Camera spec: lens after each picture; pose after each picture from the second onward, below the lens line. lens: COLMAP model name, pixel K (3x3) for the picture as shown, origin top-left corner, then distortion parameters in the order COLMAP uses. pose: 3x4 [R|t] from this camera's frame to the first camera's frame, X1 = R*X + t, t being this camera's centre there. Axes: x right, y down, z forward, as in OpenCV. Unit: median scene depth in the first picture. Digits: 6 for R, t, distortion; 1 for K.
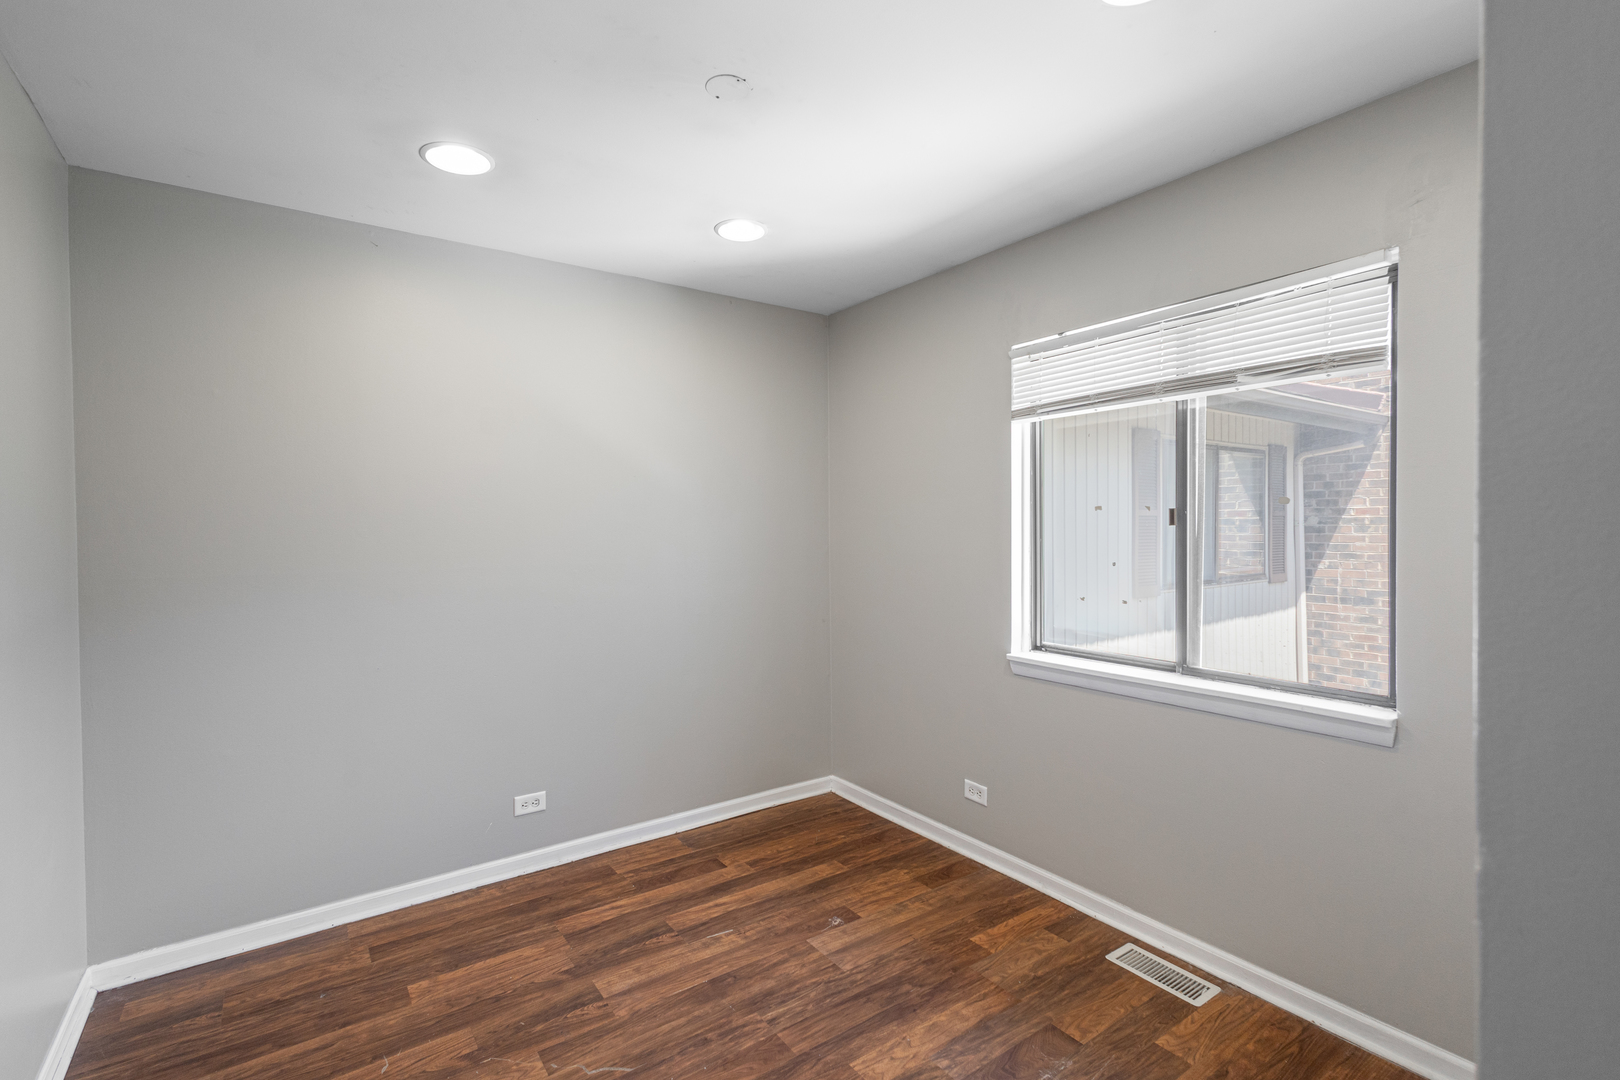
lens RADIAL K [[744.9, 0, 806.0], [0, 744.9, 538.7], [0, 0, 1]] dist [0.008548, -0.004054]
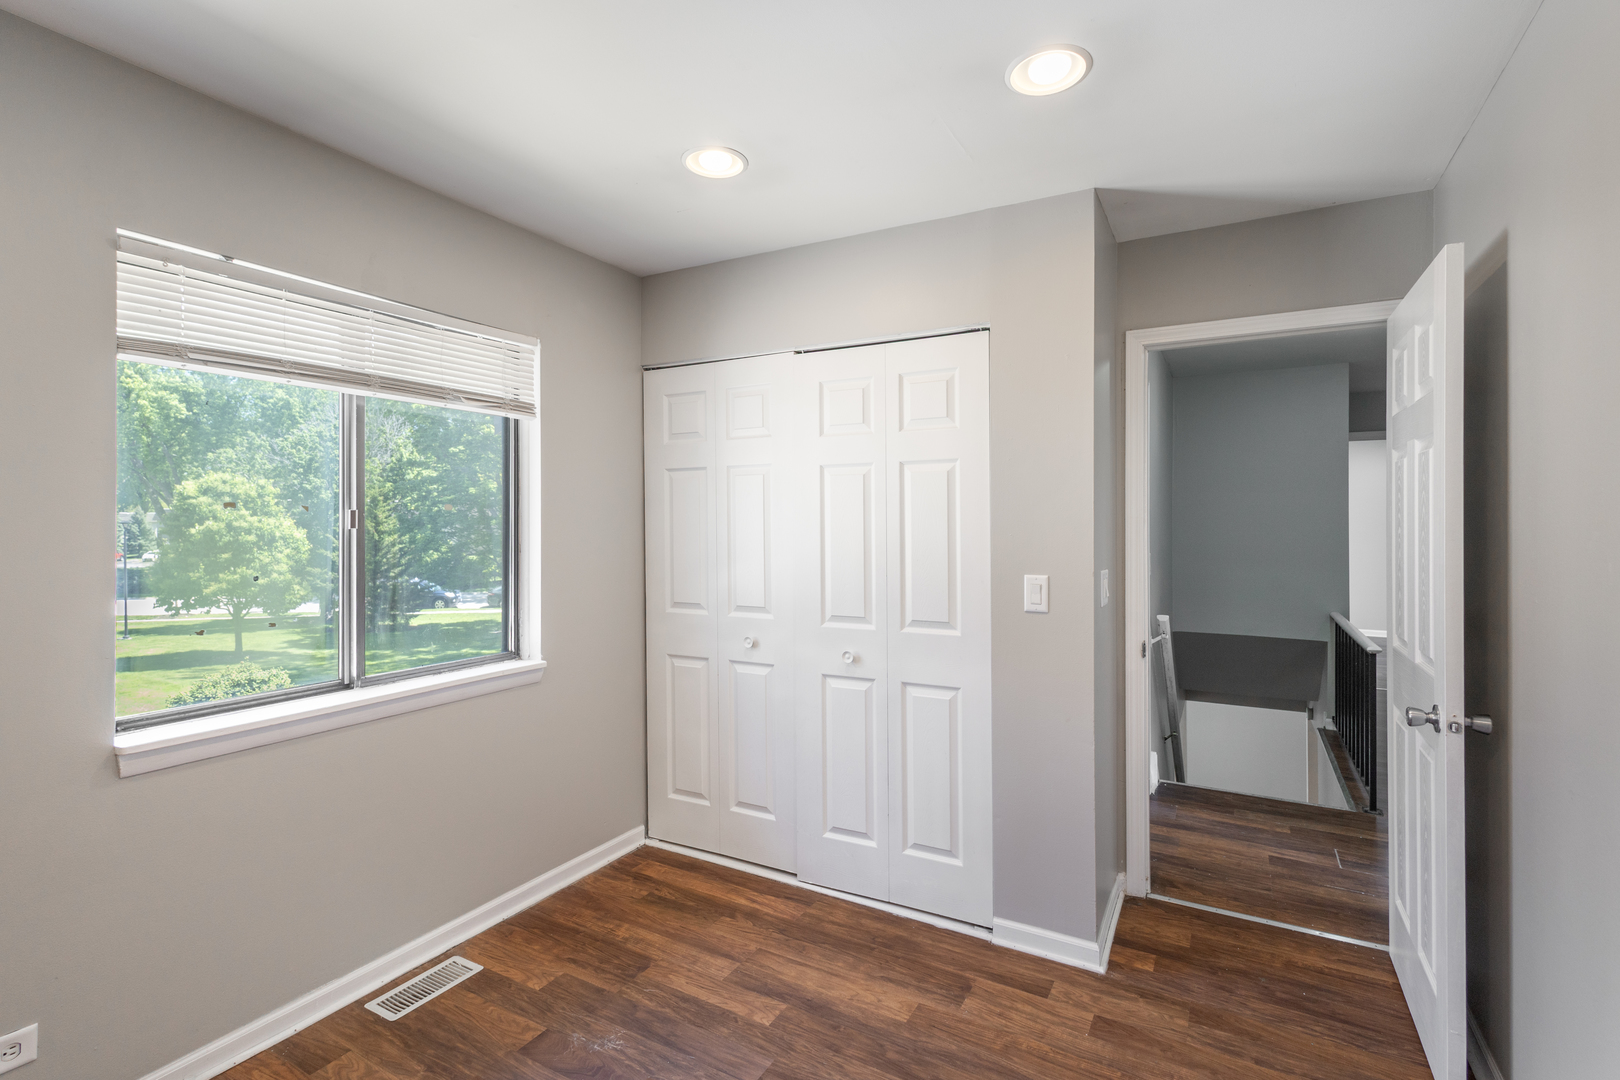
lens RADIAL K [[744.9, 0, 809.5], [0, 744.9, 529.1], [0, 0, 1]] dist [0.008548, -0.004054]
pose [[-0.435487, 0.009544, 0.900144, -0.598135], [0.023146, 0.999732, 0.000598, -0.005857], [-0.899897, 0.021095, -0.435591, 0.915039]]
